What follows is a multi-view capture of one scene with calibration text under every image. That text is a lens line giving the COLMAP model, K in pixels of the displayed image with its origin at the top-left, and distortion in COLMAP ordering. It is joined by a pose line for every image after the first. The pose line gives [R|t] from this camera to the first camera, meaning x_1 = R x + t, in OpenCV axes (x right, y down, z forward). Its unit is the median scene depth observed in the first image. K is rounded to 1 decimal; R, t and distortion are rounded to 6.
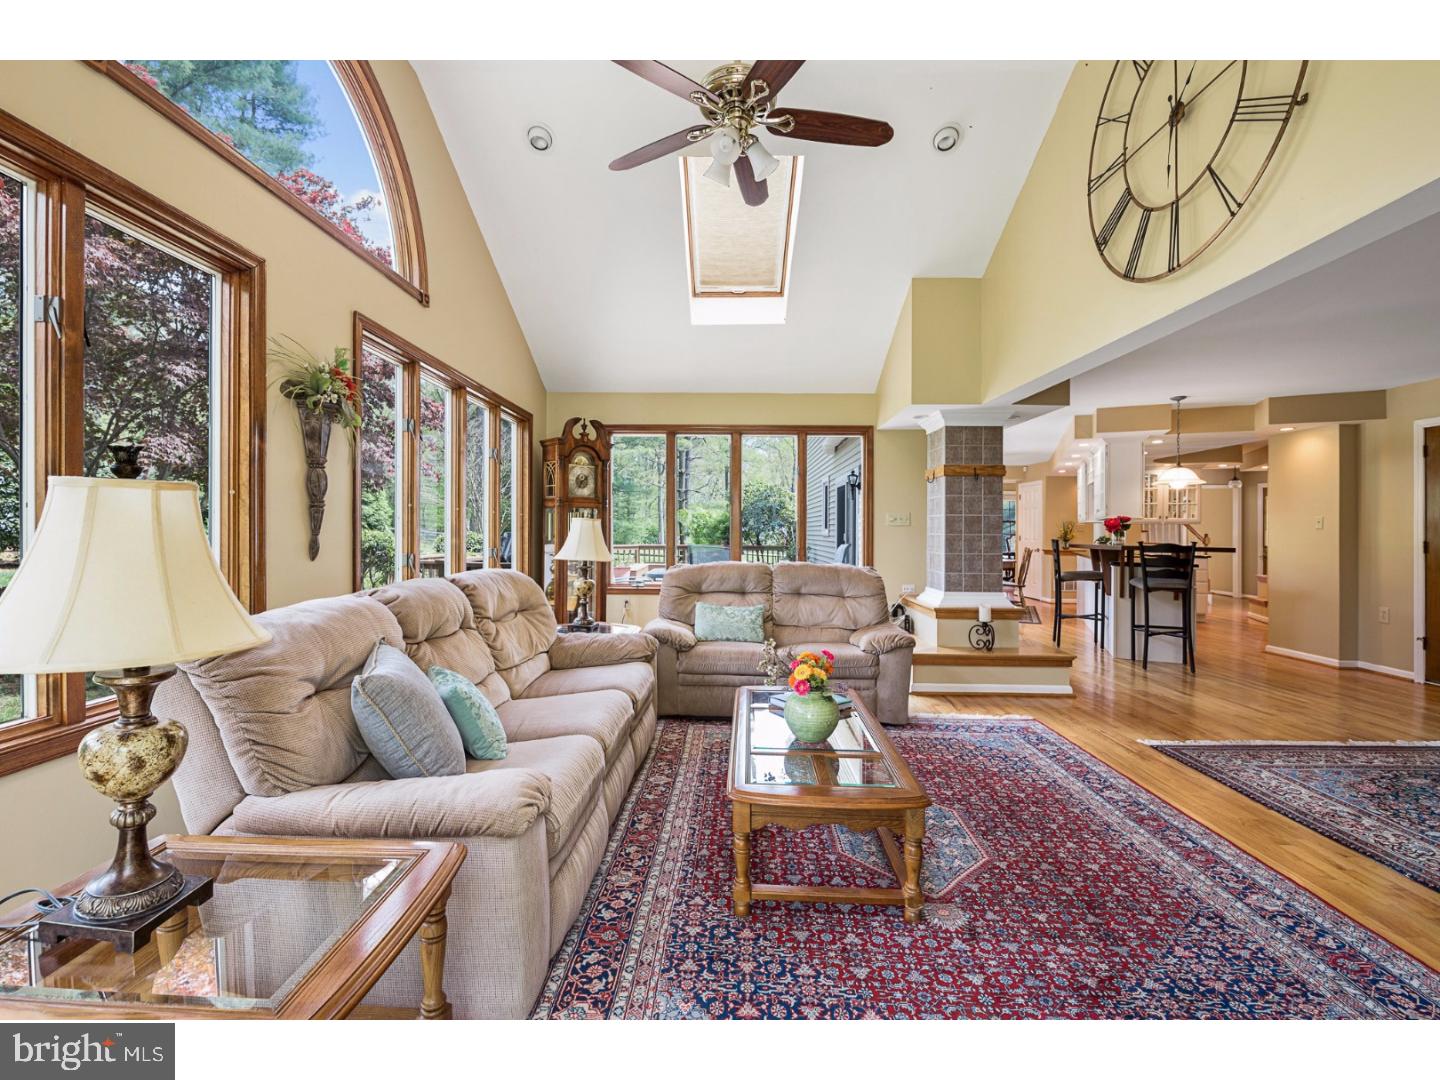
lens RADIAL K [[618.5, 0, 714.6], [0, 618.5, 529.0], [0, 0, 1]] dist [-0.008072, -0.001114]
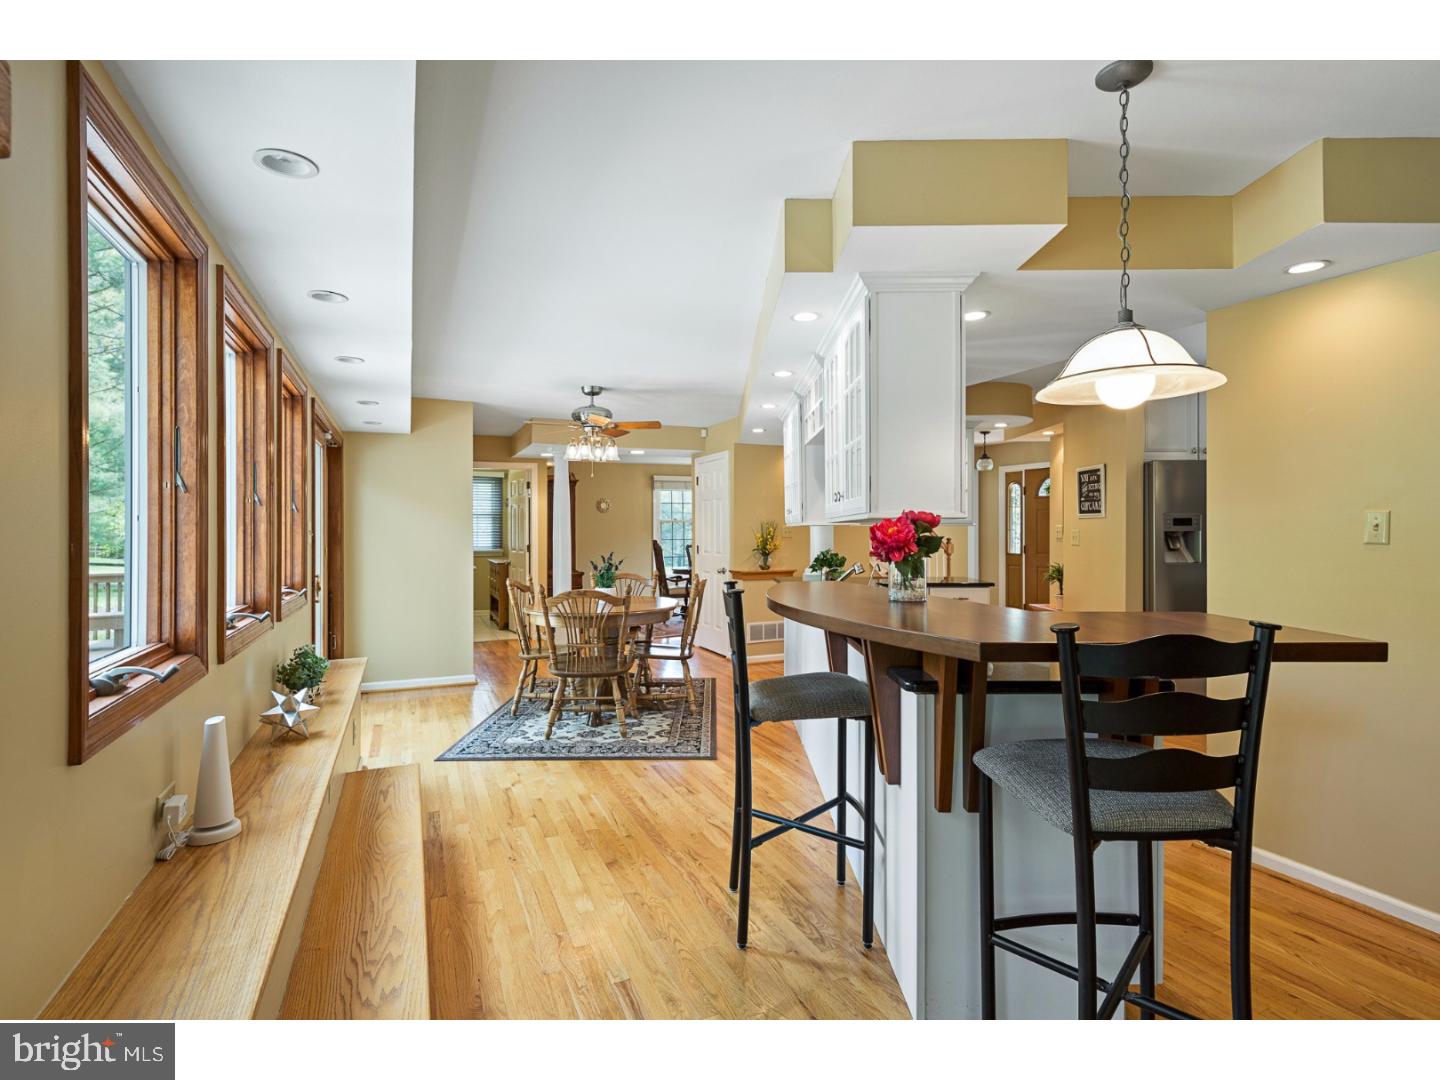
lens RADIAL K [[729.7, 0, 718.9], [0, 729.7, 535.3], [0, 0, 1]] dist [0.003261, -0.000797]
pose [[0.899545, -0.012995, 0.436634, 0.413699], [0.009102, 0.999898, 0.011007, -0.013942], [-0.436732, -0.005927, 0.899572, 0.719994]]
